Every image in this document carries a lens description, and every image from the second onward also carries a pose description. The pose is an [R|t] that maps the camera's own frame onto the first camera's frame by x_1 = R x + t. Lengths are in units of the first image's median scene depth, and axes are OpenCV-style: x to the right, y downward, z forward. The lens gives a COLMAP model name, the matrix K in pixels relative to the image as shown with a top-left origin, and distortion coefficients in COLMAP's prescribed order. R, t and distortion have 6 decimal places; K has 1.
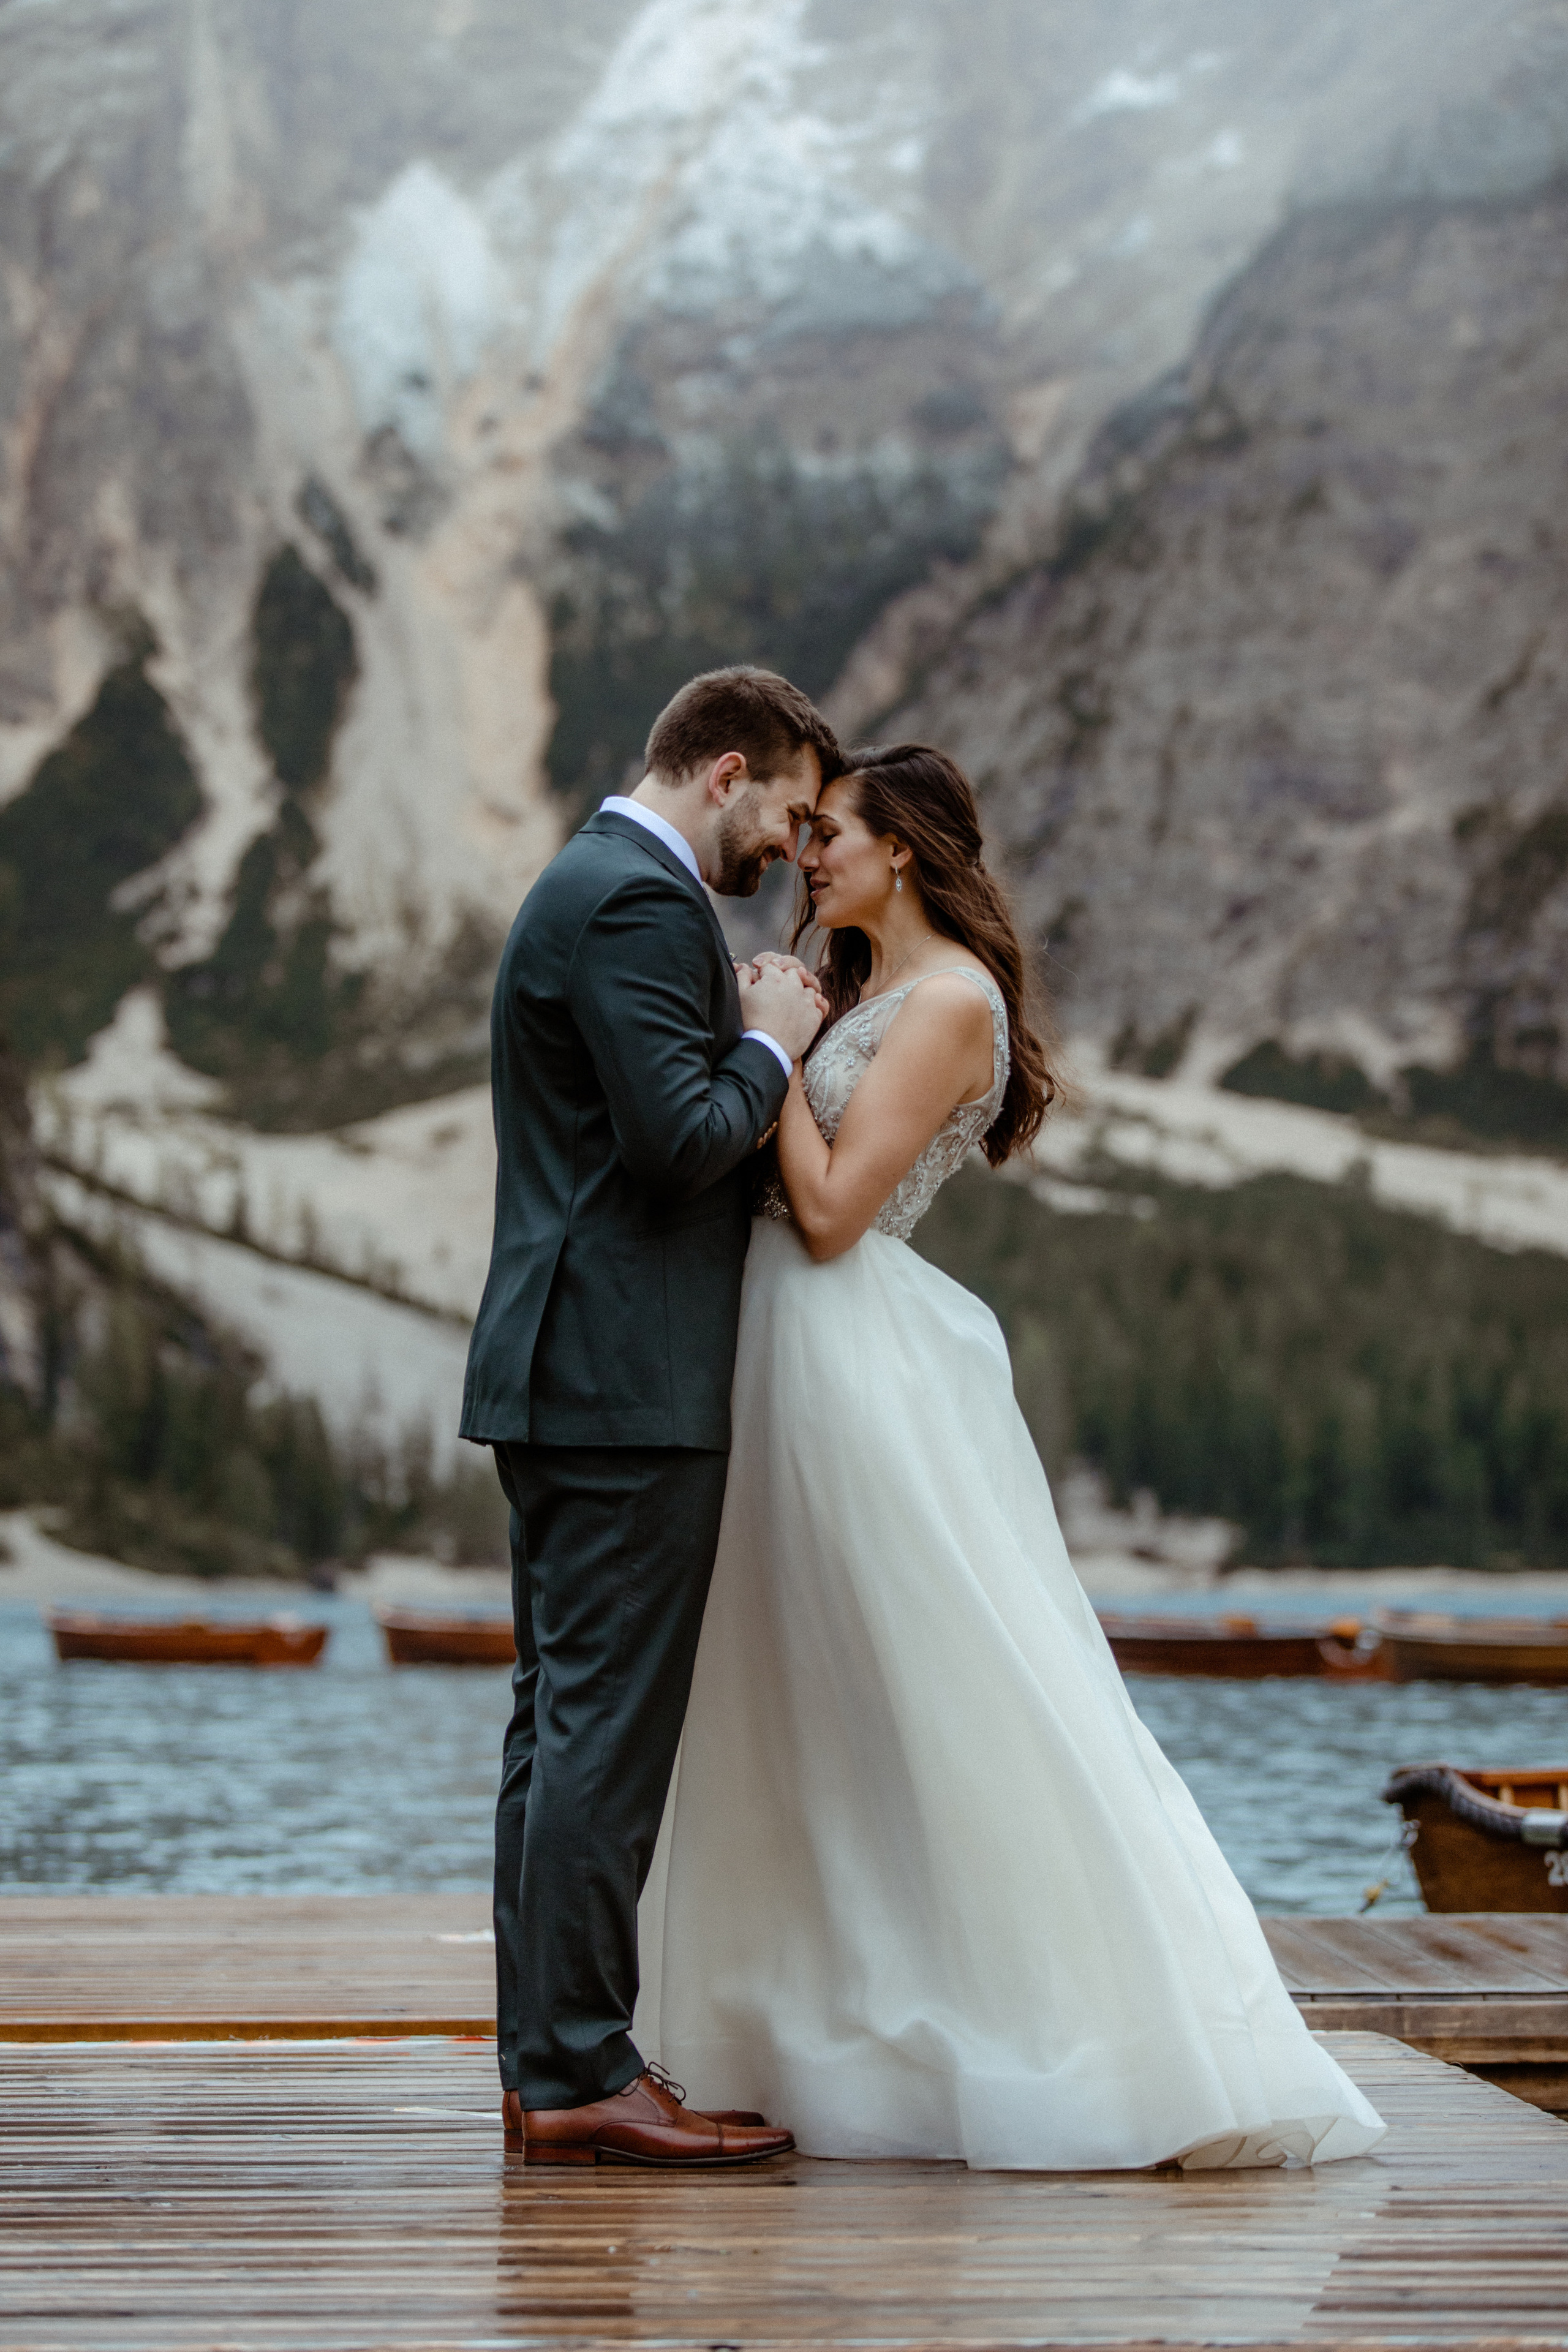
lens RADIAL K [[5638.8, 0, 781.7], [0, 5638.8, 1178.8], [0, 0, 1]] dist [0.044834, -0.191172]
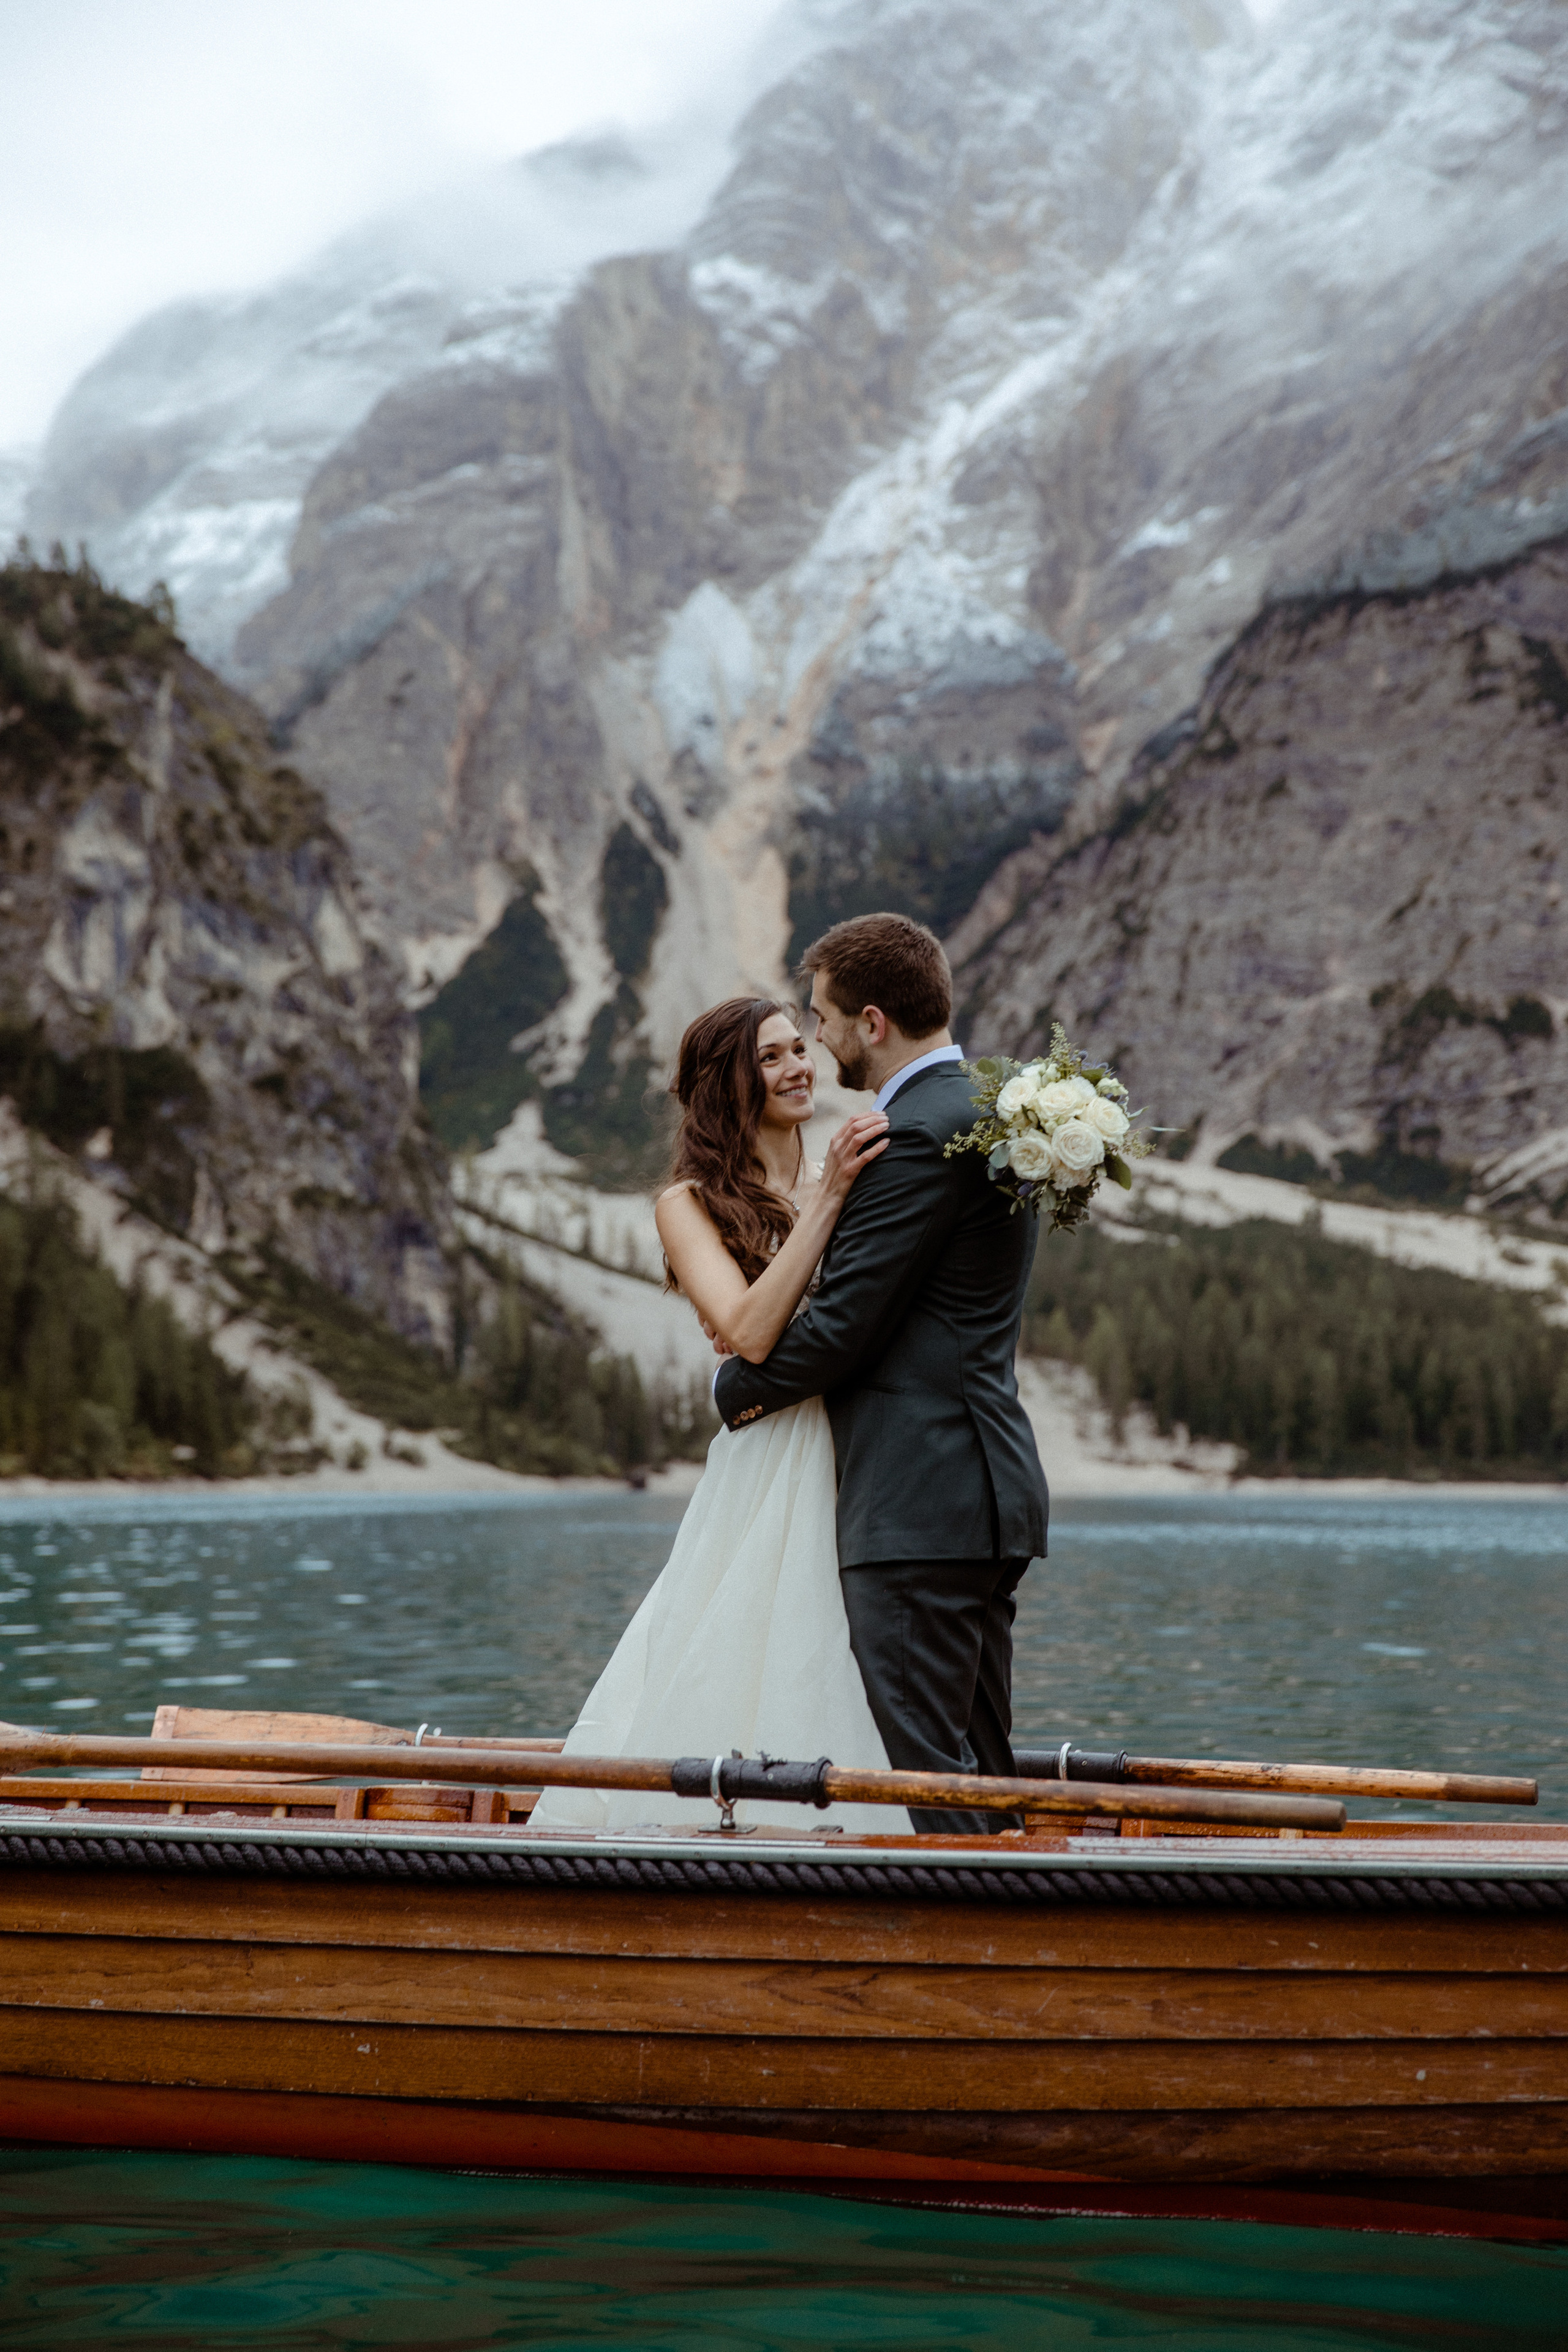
lens RADIAL K [[4216.9, 0, 770.1], [0, 4216.9, 1175.1], [0, 0, 1]] dist [0.504457, 0.100053]
pose [[0.999028, 0.001661, -0.044051, 0.005709], [-0.001719, 0.999998, -0.001277, -0.012013], [0.044049, 0.001351, 0.999028, -0.179571]]
